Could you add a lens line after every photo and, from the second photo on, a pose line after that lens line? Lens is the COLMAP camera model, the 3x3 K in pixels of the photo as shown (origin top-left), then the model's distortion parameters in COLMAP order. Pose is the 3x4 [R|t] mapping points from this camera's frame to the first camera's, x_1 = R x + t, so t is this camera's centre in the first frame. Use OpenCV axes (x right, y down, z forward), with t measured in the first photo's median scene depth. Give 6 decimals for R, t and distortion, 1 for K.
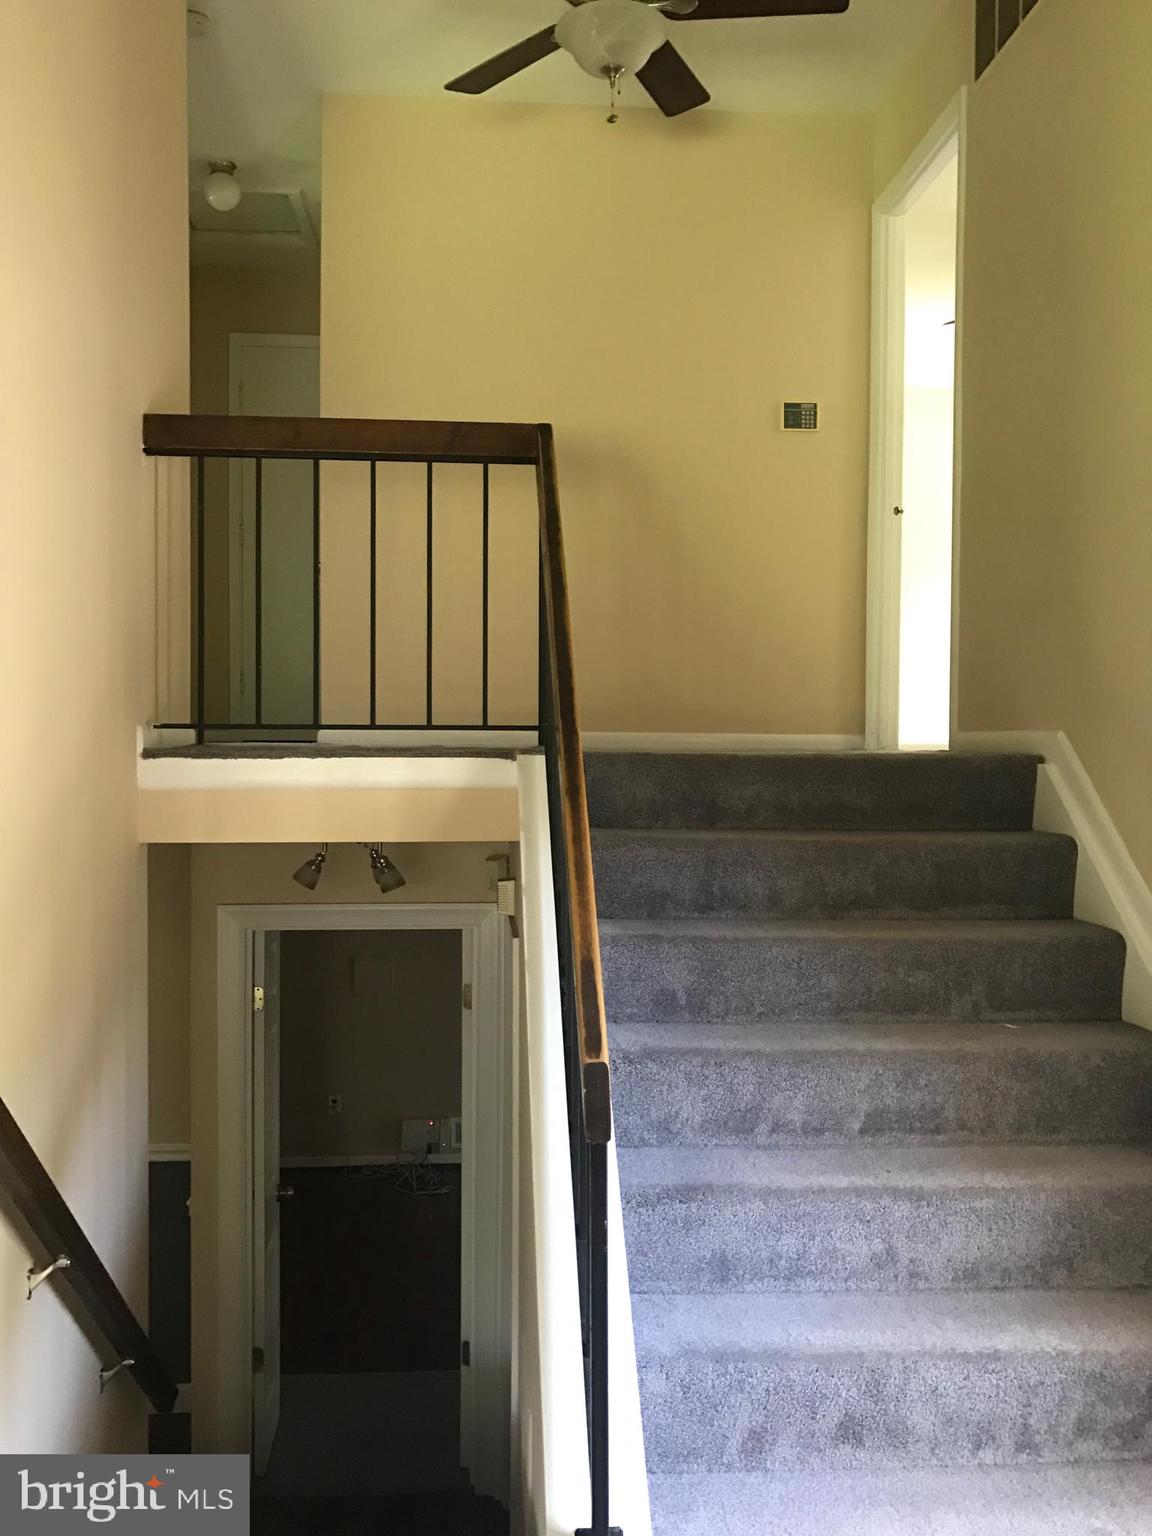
lens RADIAL K [[1257.4, 0, 562.0], [0, 1257.4, 768.0], [0, 0, 1]] dist [0.028971, -0.031317]
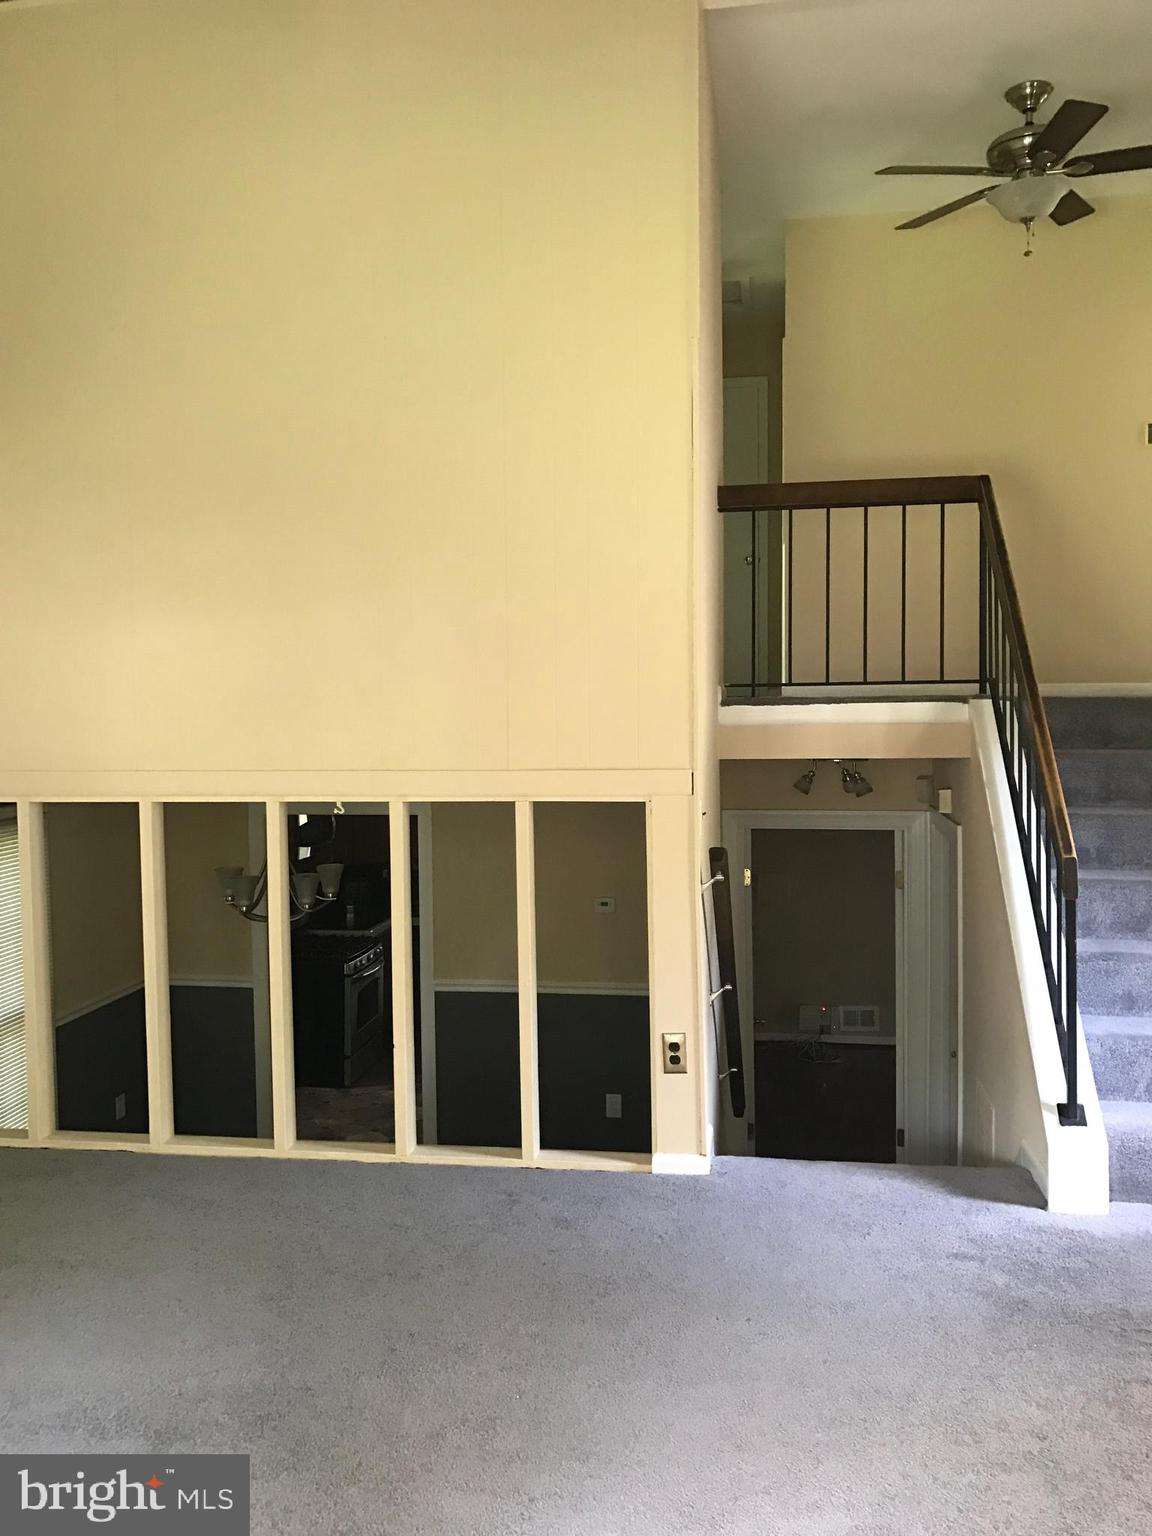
lens RADIAL K [[1257.4, 0, 581.7], [0, 1257.4, 758.3], [0, 0, 1]] dist [0.028971, -0.031317]
pose [[0.974856, -0.005049, -0.222777, -0.150285], [0.011242, 0.999585, 0.026538, 0.014342], [0.222550, -0.028375, 0.974508, -0.573749]]
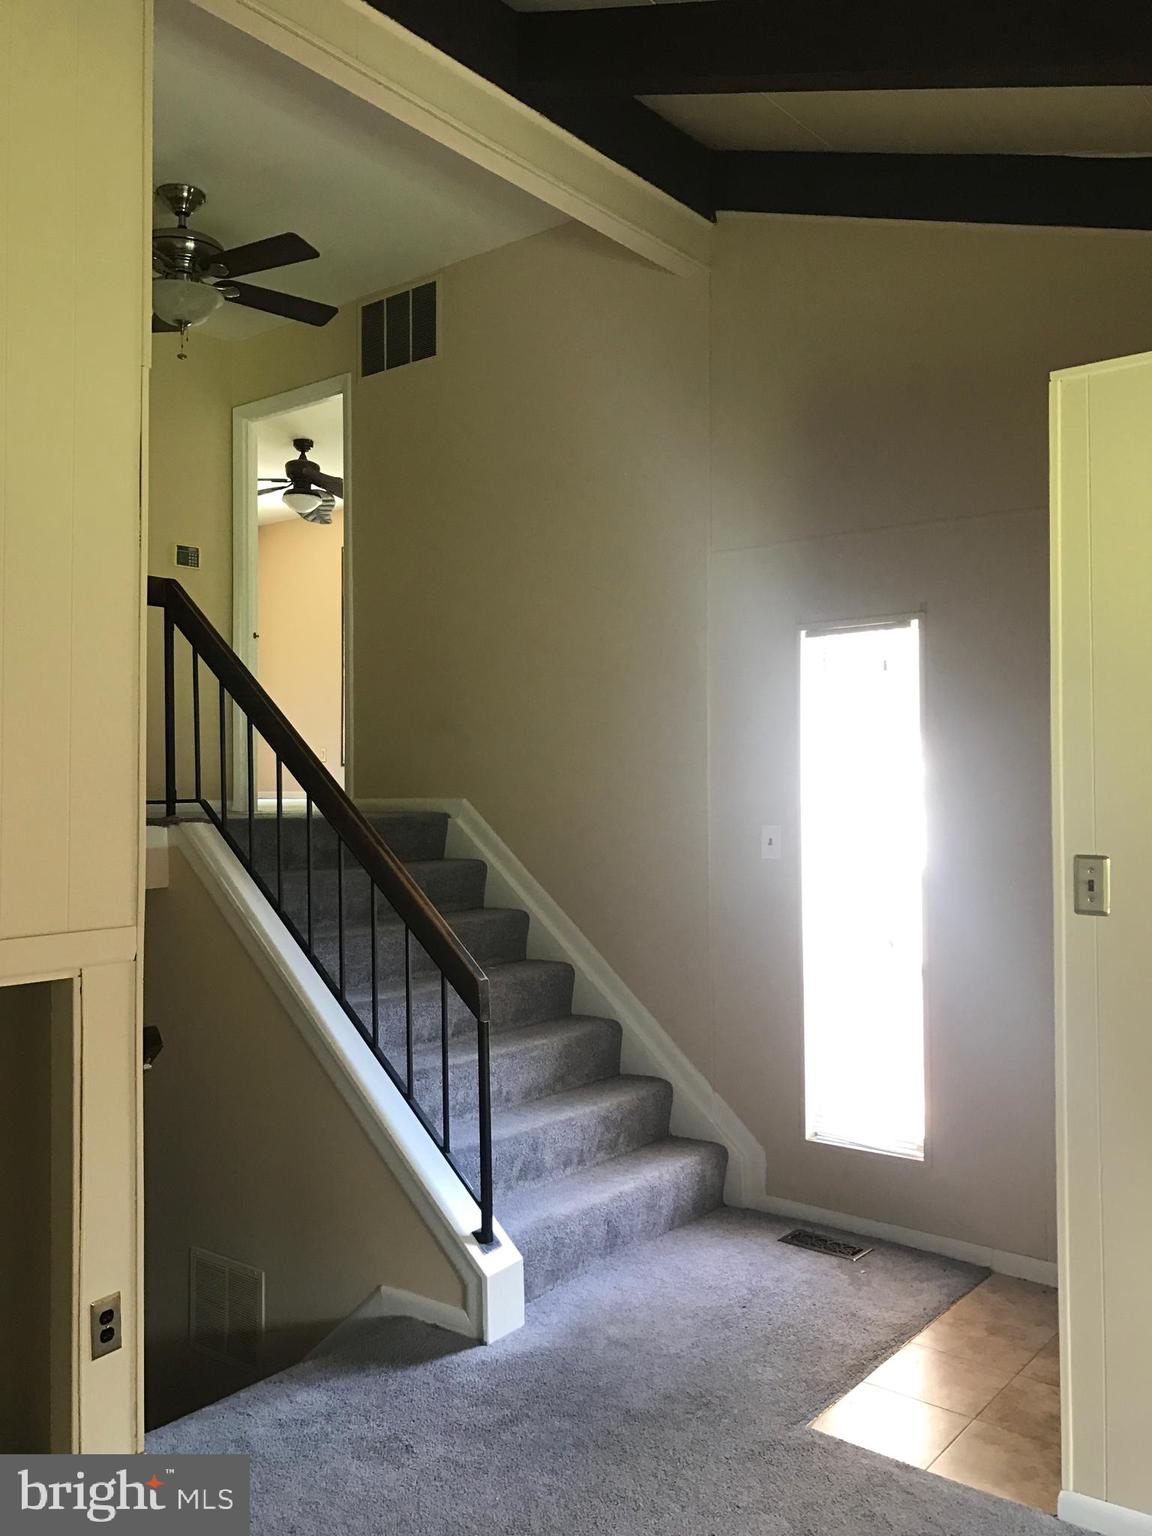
lens RADIAL K [[1257.4, 0, 561.8], [0, 1257.4, 752.8], [0, 0, 1]] dist [0.028971, -0.031317]
pose [[0.679849, 0.010248, 0.733280, -0.744847], [0.027606, 0.998836, -0.039554, -0.020329], [-0.732832, 0.047134, 0.678775, -0.238121]]
